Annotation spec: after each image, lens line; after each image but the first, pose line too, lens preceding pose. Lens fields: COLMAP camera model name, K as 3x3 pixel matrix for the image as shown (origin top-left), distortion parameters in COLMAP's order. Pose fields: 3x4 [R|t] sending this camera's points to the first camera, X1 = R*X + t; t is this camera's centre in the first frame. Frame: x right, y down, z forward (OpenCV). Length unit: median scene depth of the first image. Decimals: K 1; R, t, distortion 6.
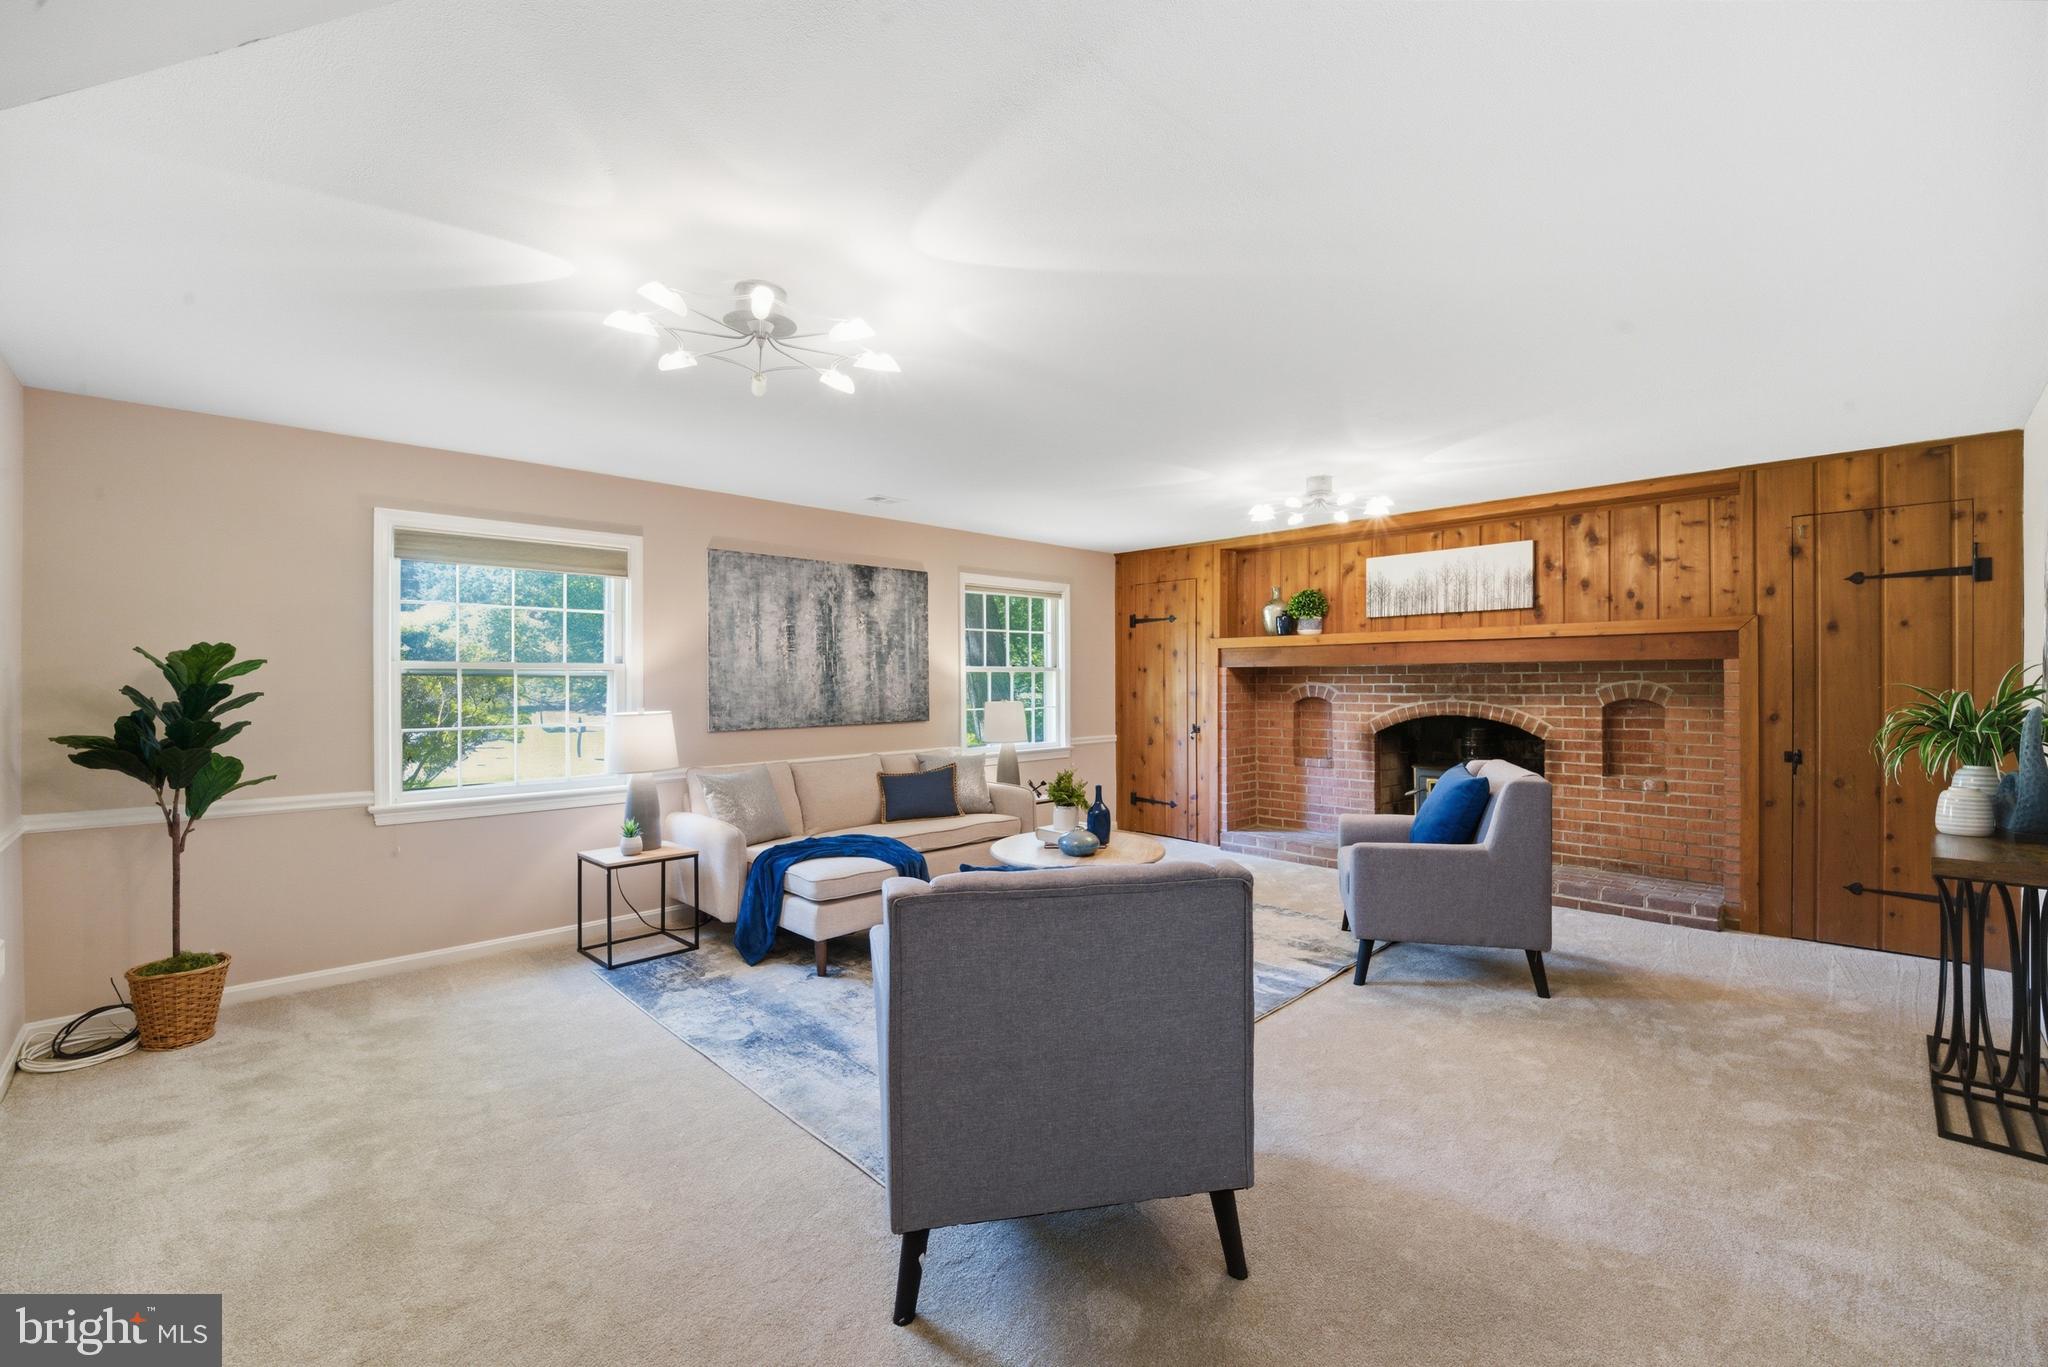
lens RADIAL K [[873.7, 0, 1013.0], [0, 873.7, 684.6], [0, 0, 1]] dist [-0.000274, -0.007996]
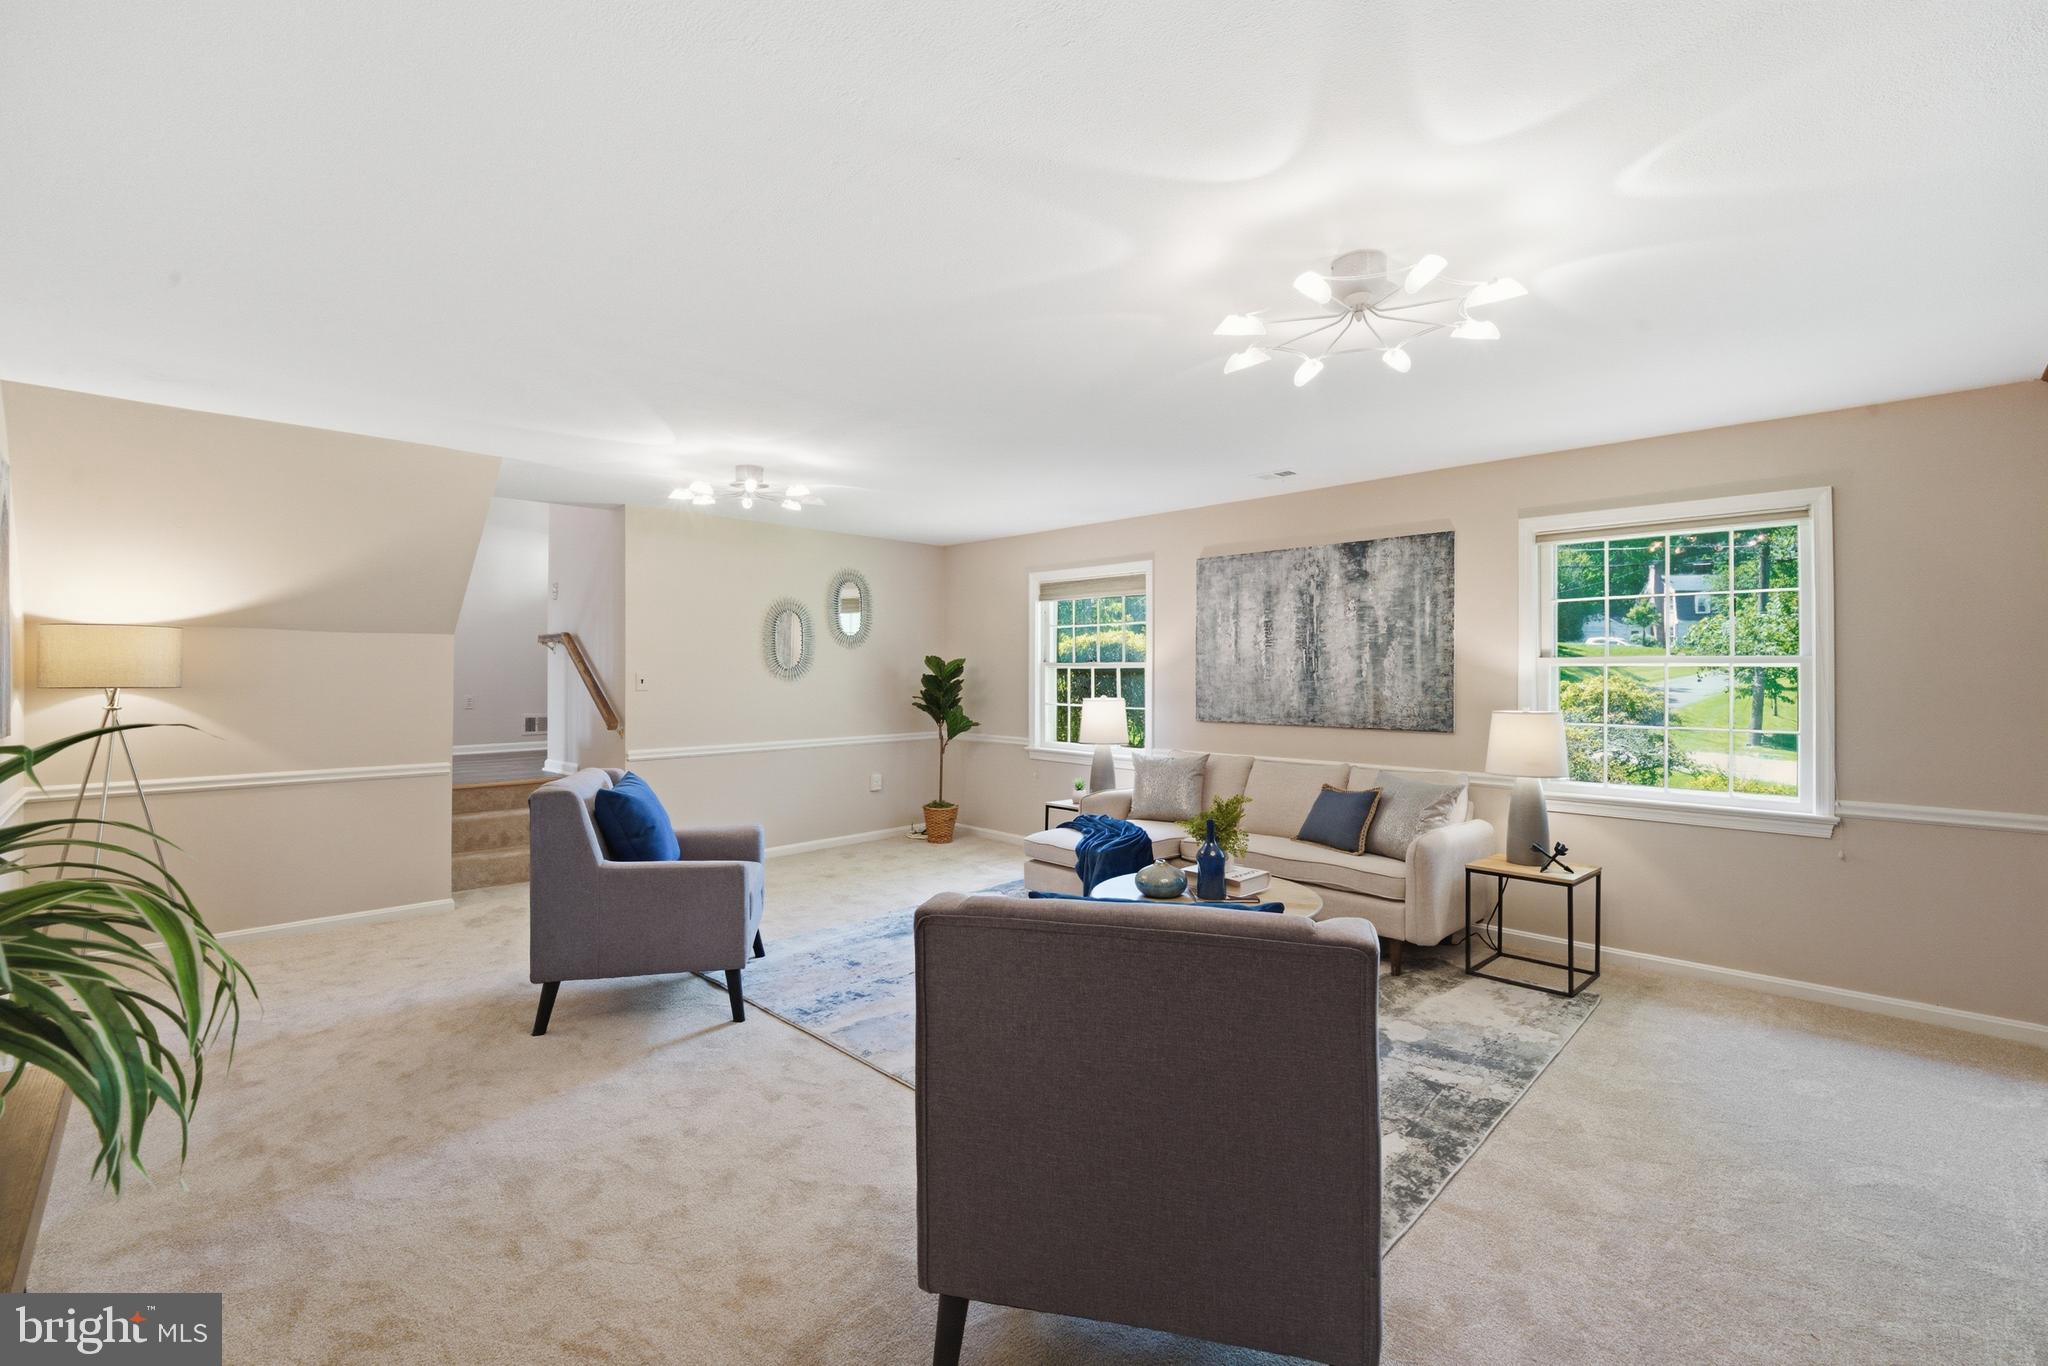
lens RADIAL K [[873.7, 0, 1013.1], [0, 873.7, 668.7], [0, 0, 1]] dist [-0.000274, -0.007996]
pose [[-0.005866, -0.002604, -0.999979, 0.714086], [-0.009382, 0.999953, -0.002549, -0.007805], [0.999939, 0.009367, -0.005890, 0.704671]]
